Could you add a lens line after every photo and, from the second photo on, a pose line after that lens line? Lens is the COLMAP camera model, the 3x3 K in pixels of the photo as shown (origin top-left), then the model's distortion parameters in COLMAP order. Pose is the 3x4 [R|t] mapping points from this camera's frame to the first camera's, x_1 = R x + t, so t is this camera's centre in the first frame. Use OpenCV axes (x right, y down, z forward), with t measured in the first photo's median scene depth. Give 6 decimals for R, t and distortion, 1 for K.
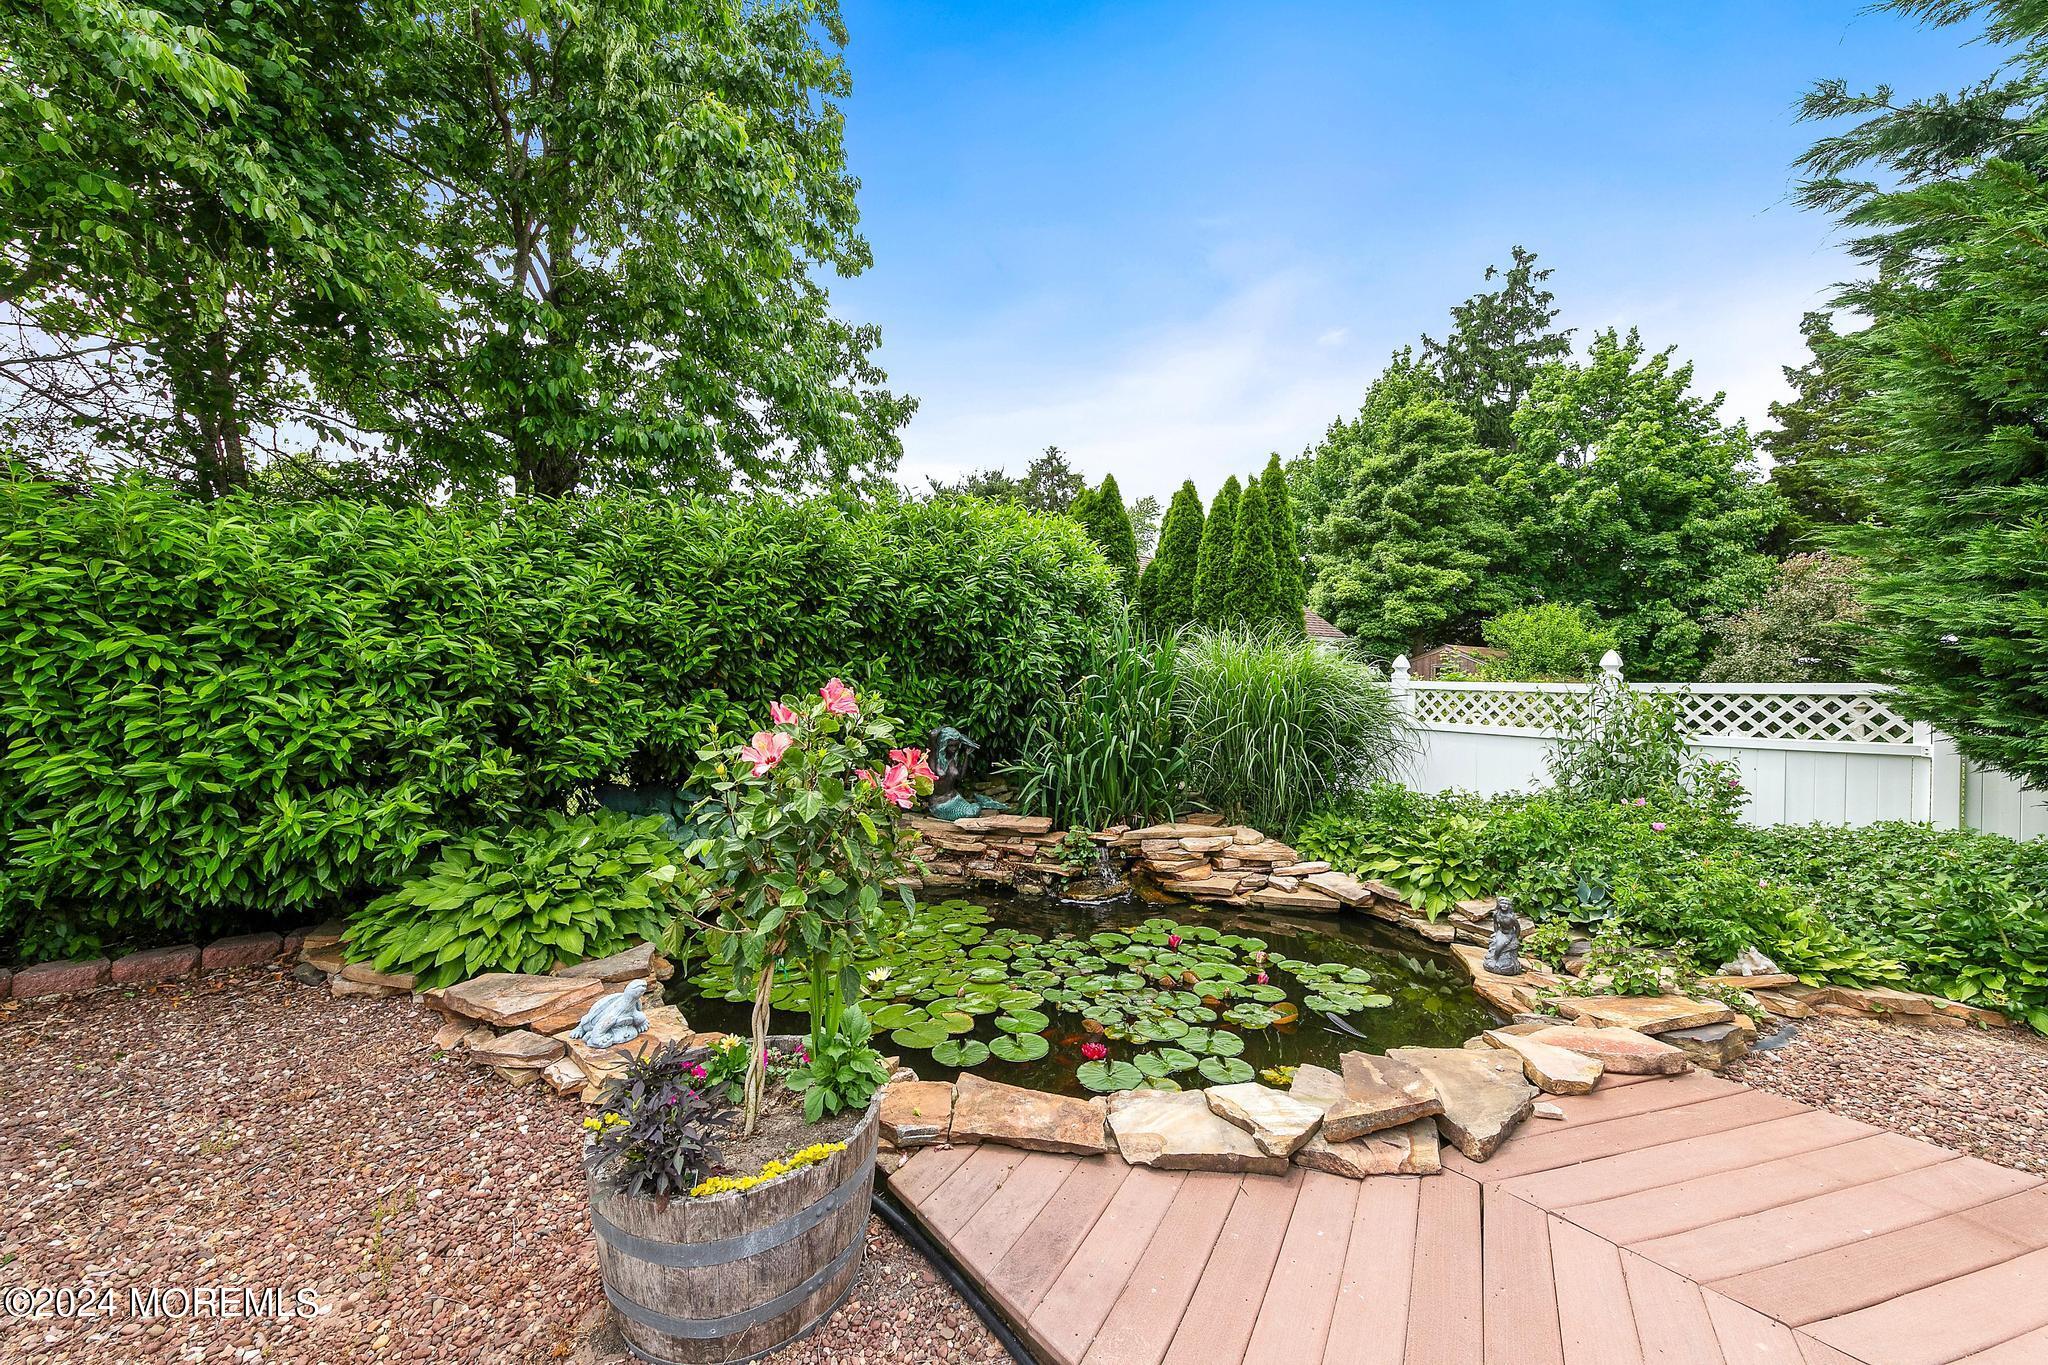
lens RADIAL K [[797.6, 0, 1029.4], [0, 797.6, 678.7], [0, 0, 1]] dist [0.000918, 0.000039]
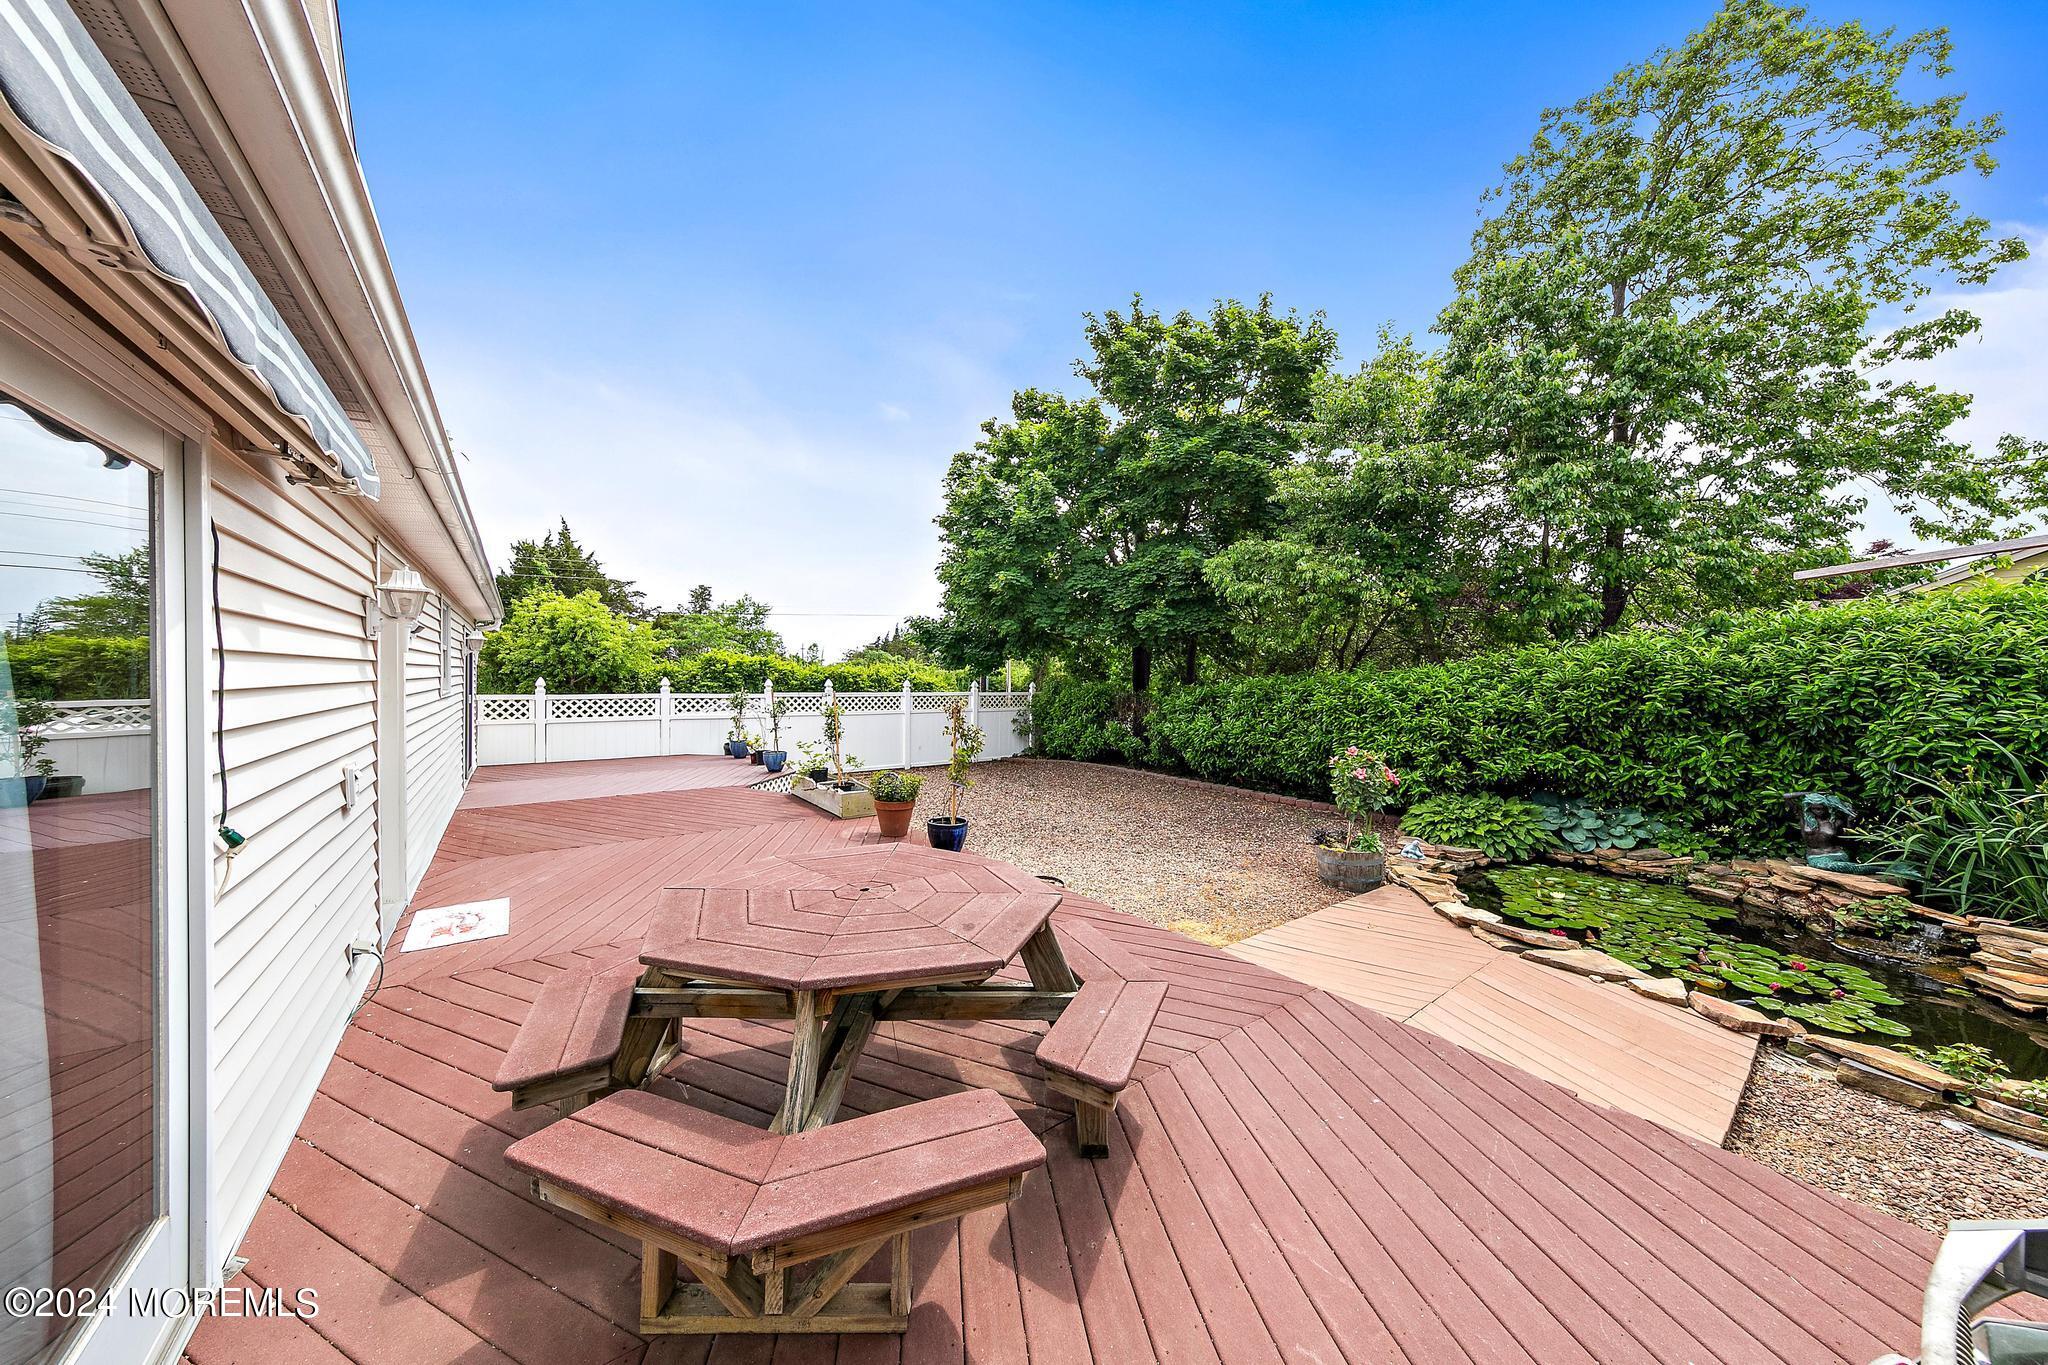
lens RADIAL K [[653.1, 0, 1024.0], [0, 653.1, 682.5], [0, 0, 1]] dist [0.001434, 0.000368]
pose [[-0.038879, -0.008573, -0.999207, 1.549162], [-0.016439, 0.999833, -0.007938, -0.131477], [0.999109, 0.016117, -0.039013, -0.294375]]
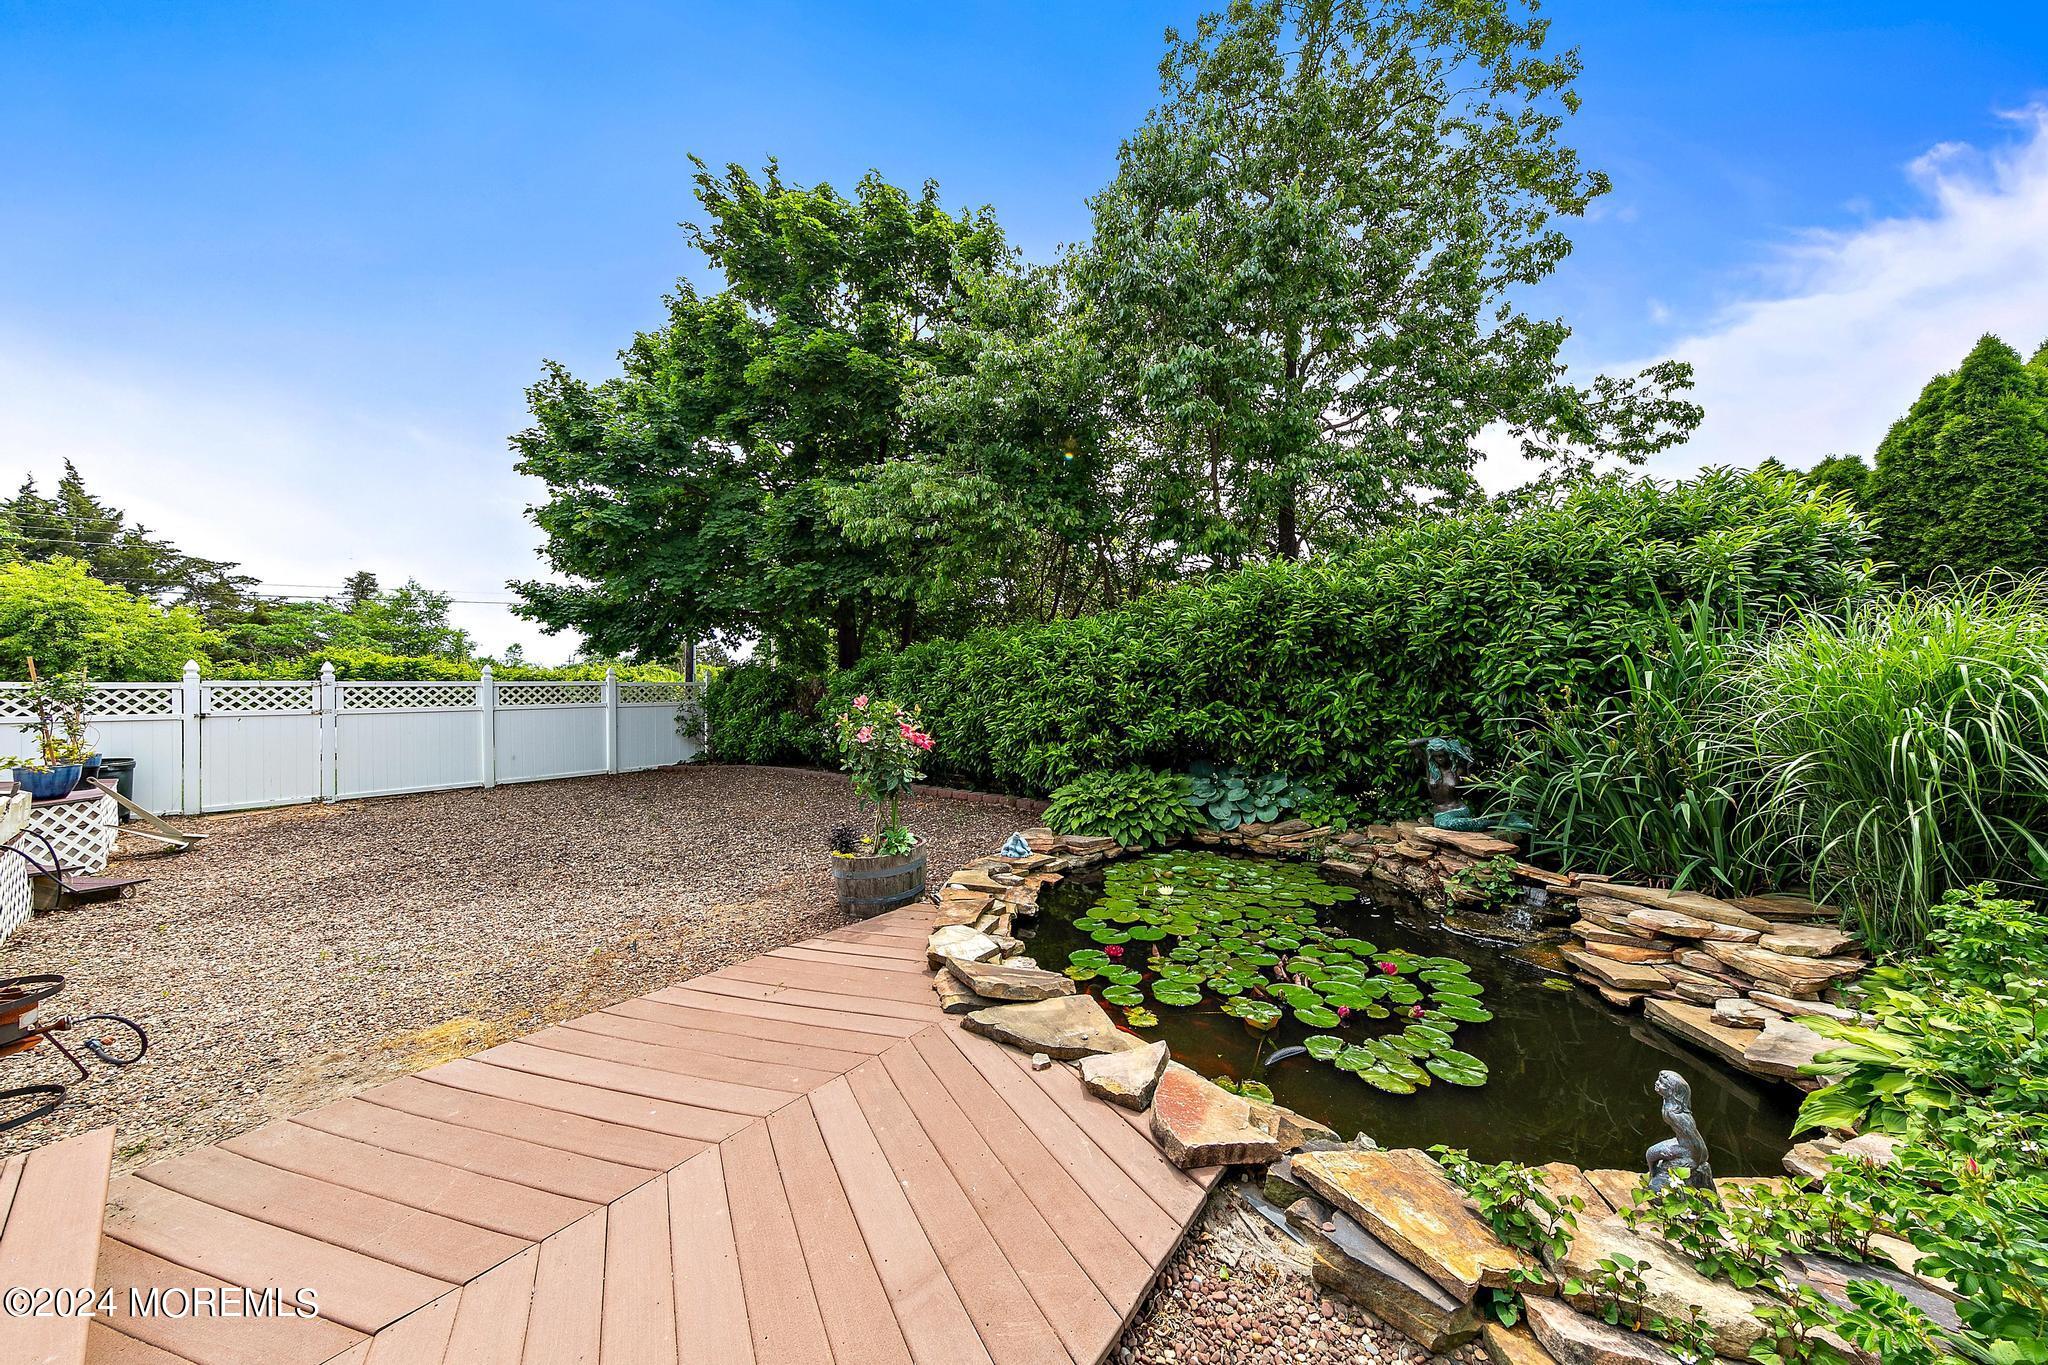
lens RADIAL K [[668.5, 0, 1024.0], [0, 668.5, 682.5], [0, 0, 1]] dist [0.000032, -0.000051]
pose [[0.209098, -0.027582, -0.977506, 1.016974], [0.011678, 0.999601, -0.025708, 0.010269], [0.977825, -0.006040, 0.209337, 0.489977]]
